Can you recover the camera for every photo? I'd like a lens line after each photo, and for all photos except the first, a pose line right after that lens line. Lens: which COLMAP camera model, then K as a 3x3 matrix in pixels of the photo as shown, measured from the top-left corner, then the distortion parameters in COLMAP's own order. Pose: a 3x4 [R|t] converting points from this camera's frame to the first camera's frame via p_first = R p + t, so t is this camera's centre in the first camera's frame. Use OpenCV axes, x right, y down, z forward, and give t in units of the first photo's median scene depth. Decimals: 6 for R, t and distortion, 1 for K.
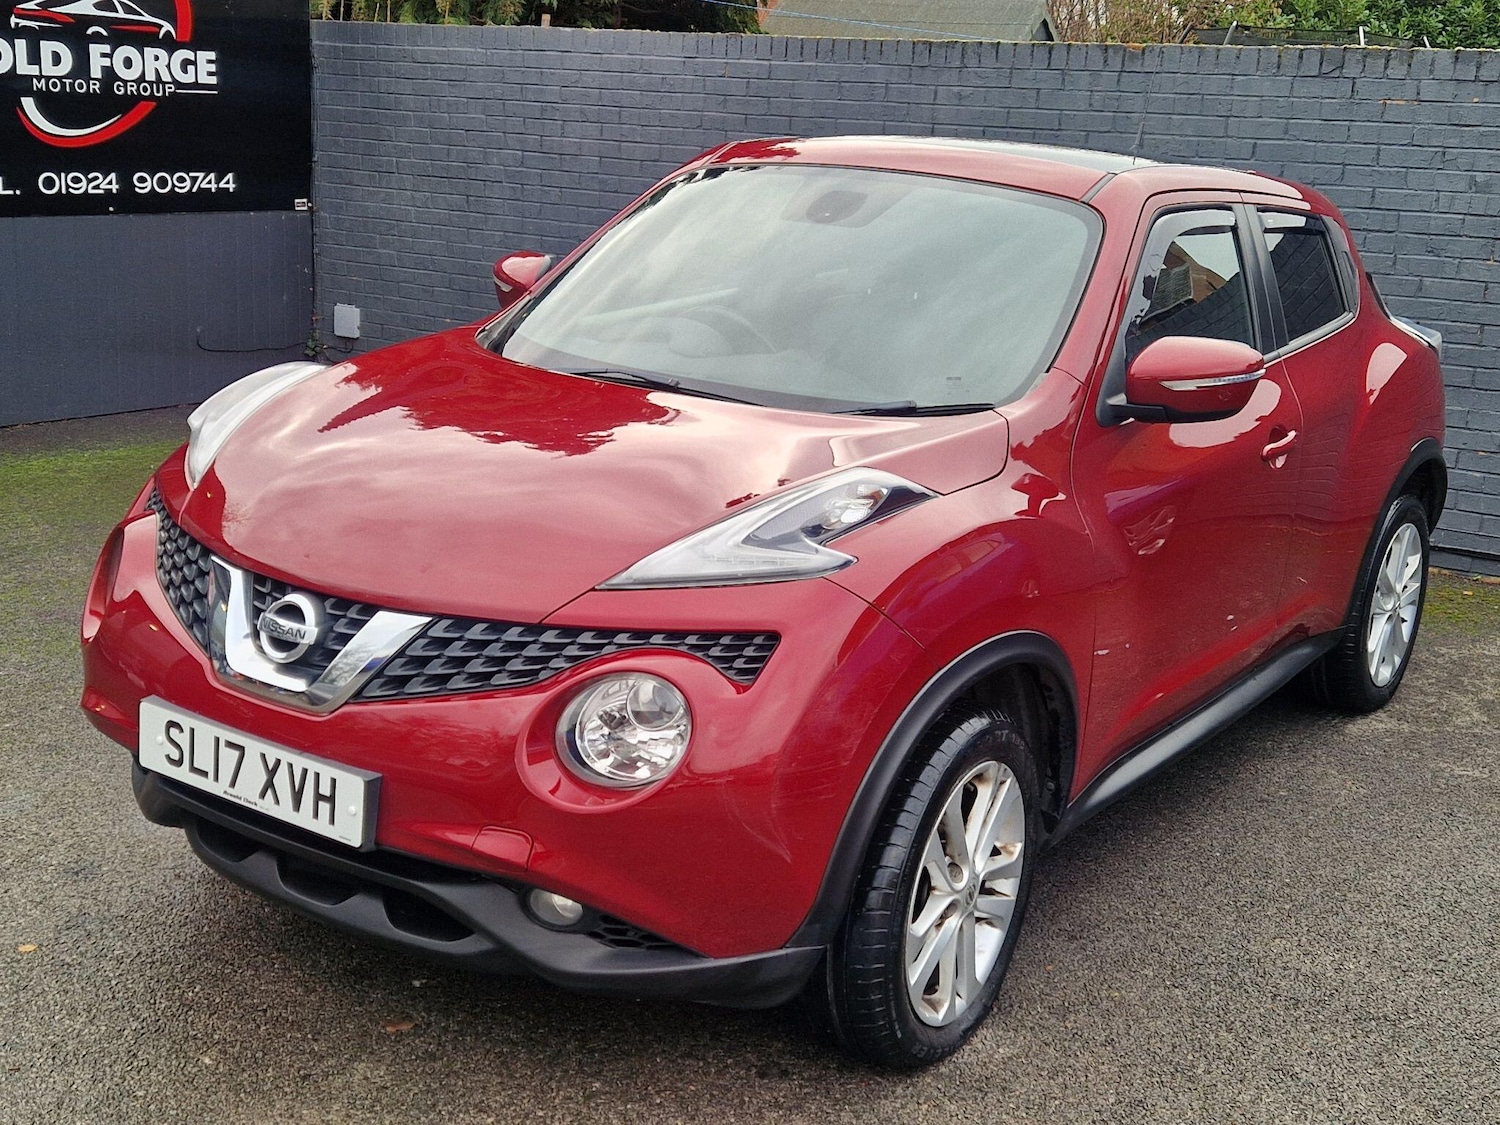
lens RADIAL K [[1782.3, 0, 798.3], [0, 1782.3, 543.7], [0, 0, 1]] dist [0.069262, 0.000000]
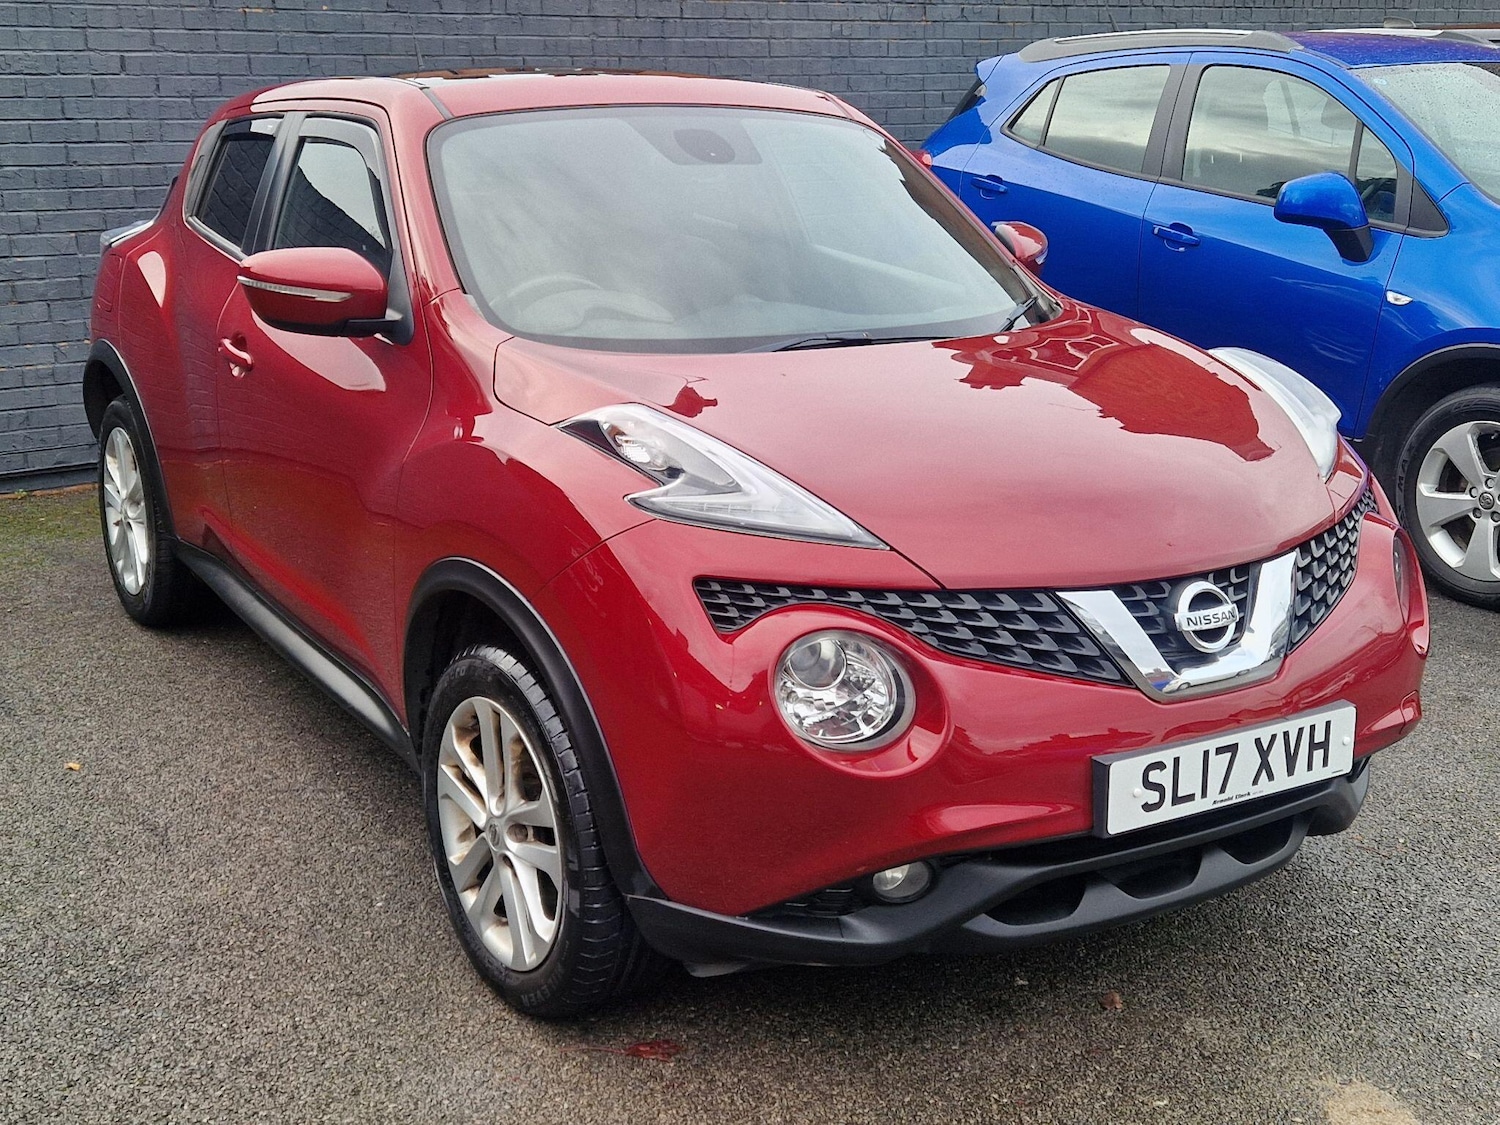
lens RADIAL K [[1782.3, 0, 753.7], [0, 1782.3, 558.5], [0, 0, 1]] dist [0.069262, 0.000000]
pose [[0.426202, -0.290358, 0.856764, -1.154390], [0.229434, 0.950818, 0.208100, -0.229170], [-0.875050, 0.107878, 0.471858, 0.724358]]
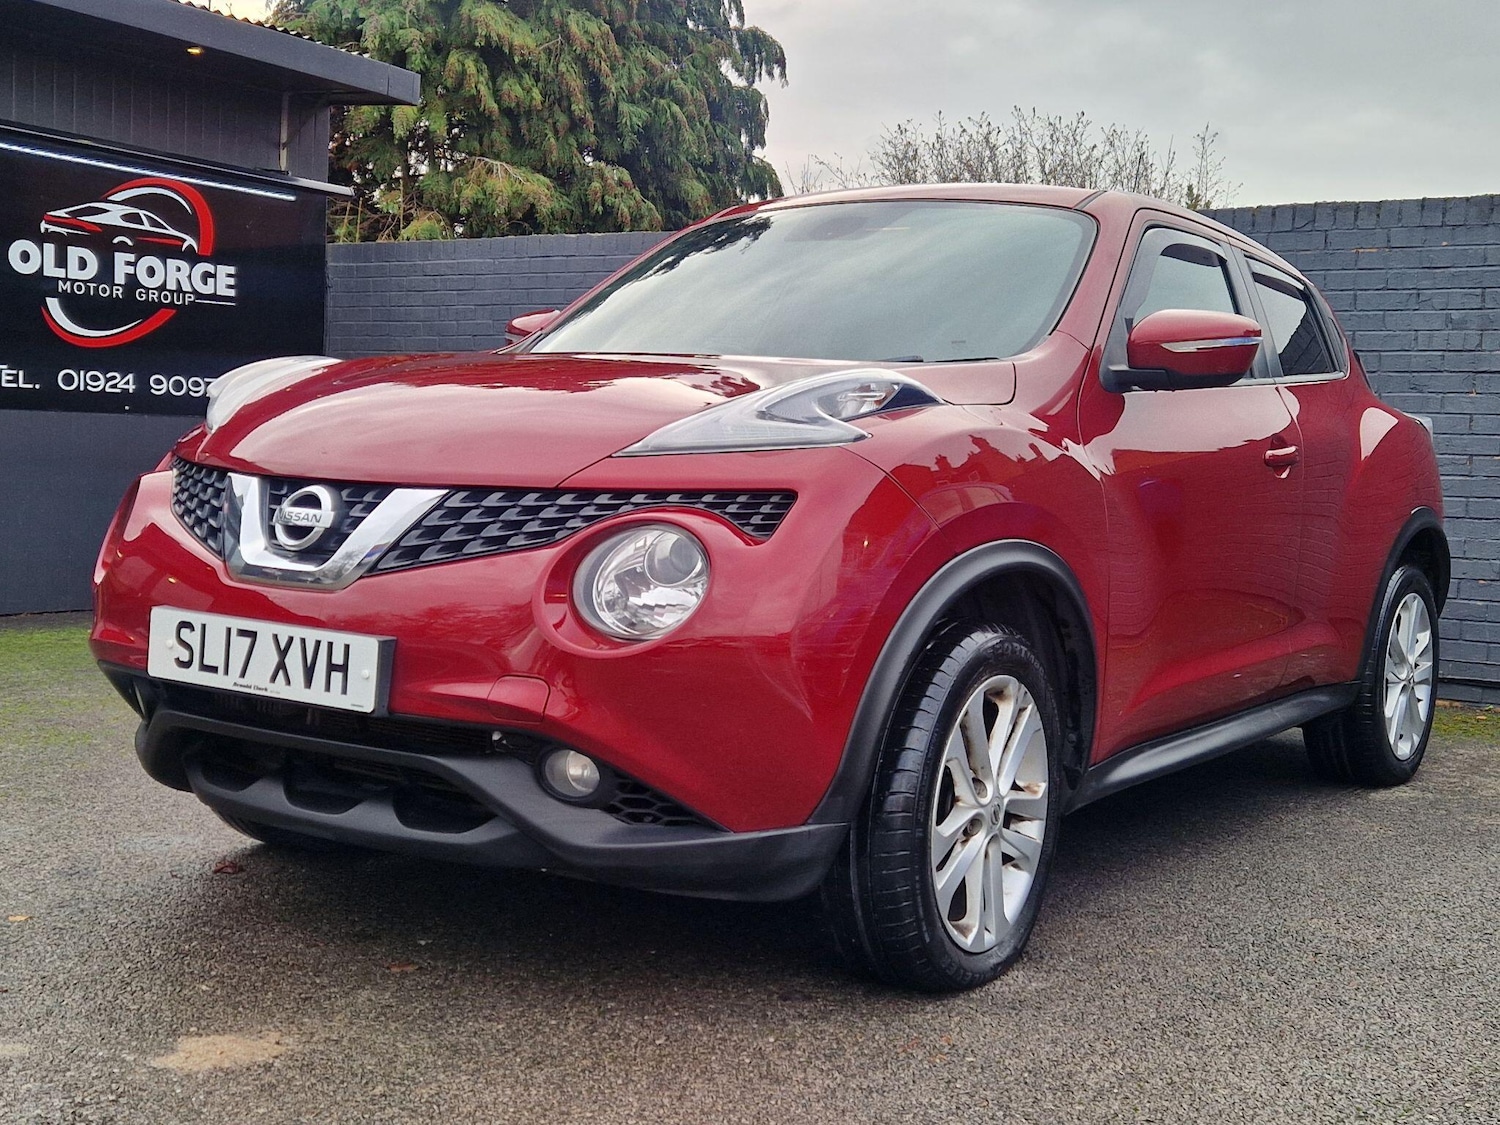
lens RADIAL K [[1782.3, 0, 797.5], [0, 1782.3, 538.0], [0, 0, 1]] dist [0.069262, 0.000000]
pose [[0.999810, -0.019123, 0.003650, -0.012606], [0.019468, 0.982919, -0.183006, 0.236557], [-0.000088, 0.183042, 0.983105, 0.018687]]
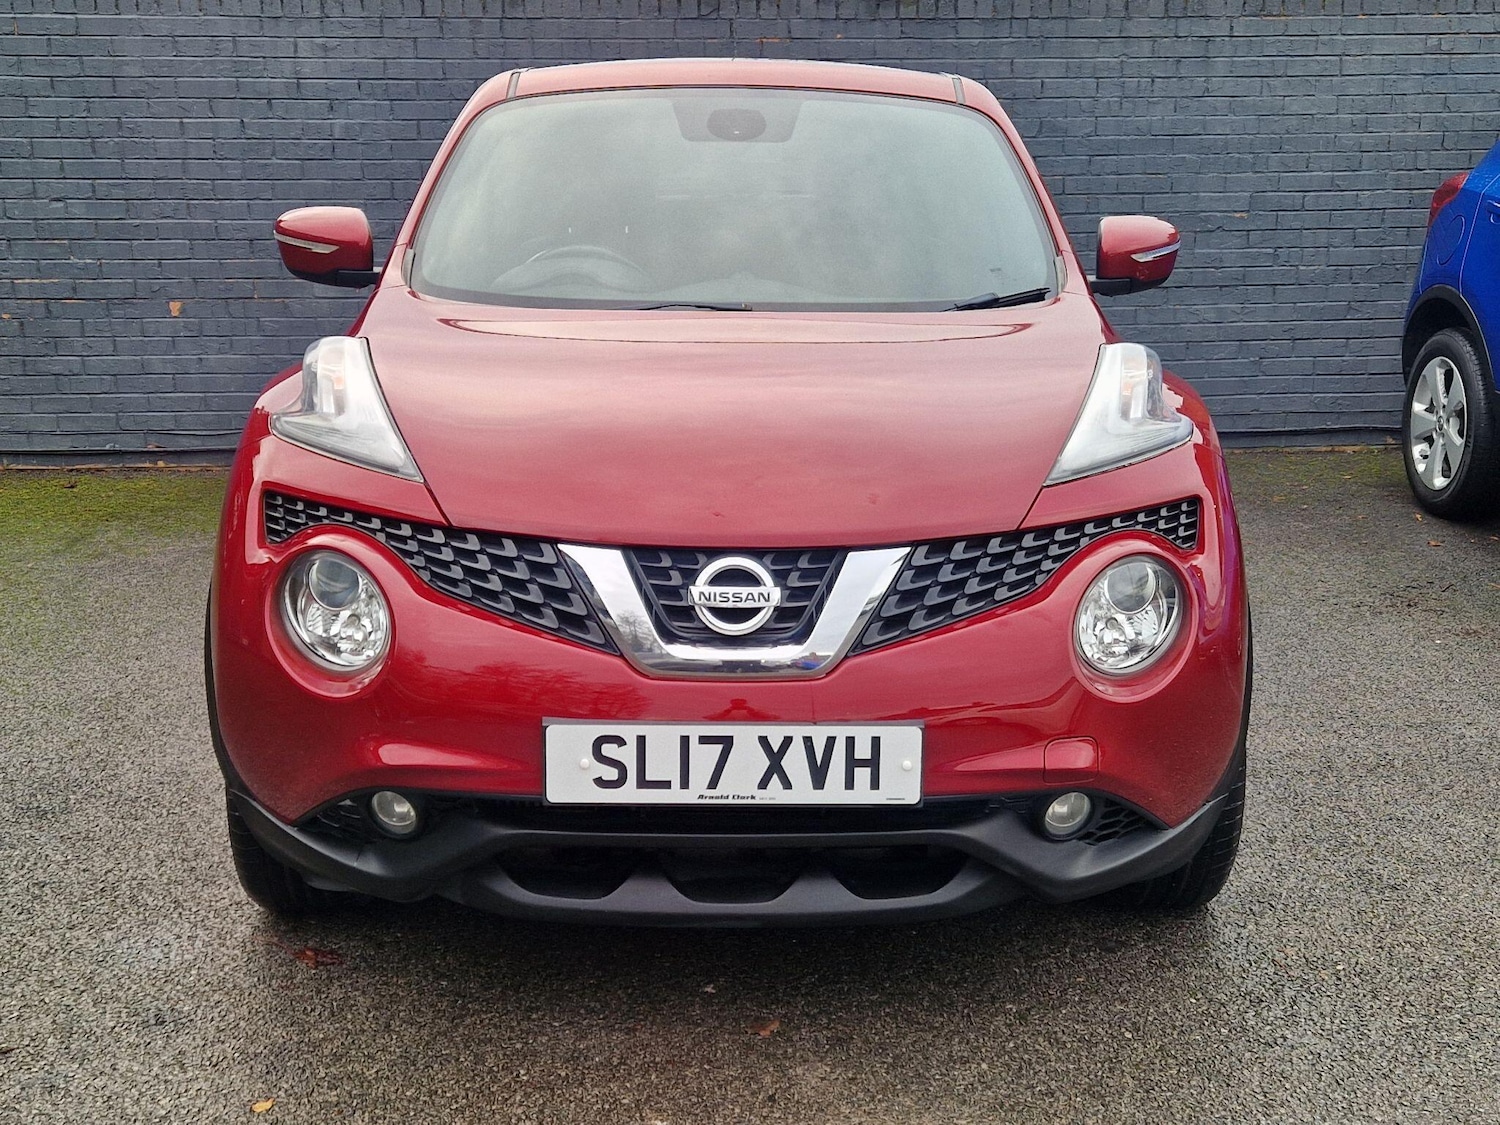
lens RADIAL K [[1782.3, 0, 767.9], [0, 1782.3, 525.7], [0, 0, 1]] dist [0.069262, 0.000000]
pose [[0.823314, -0.175471, 0.539782, -0.706536], [0.176118, 0.983050, 0.050940, -0.027188], [-0.539571, 0.053125, 0.840262, 0.244258]]
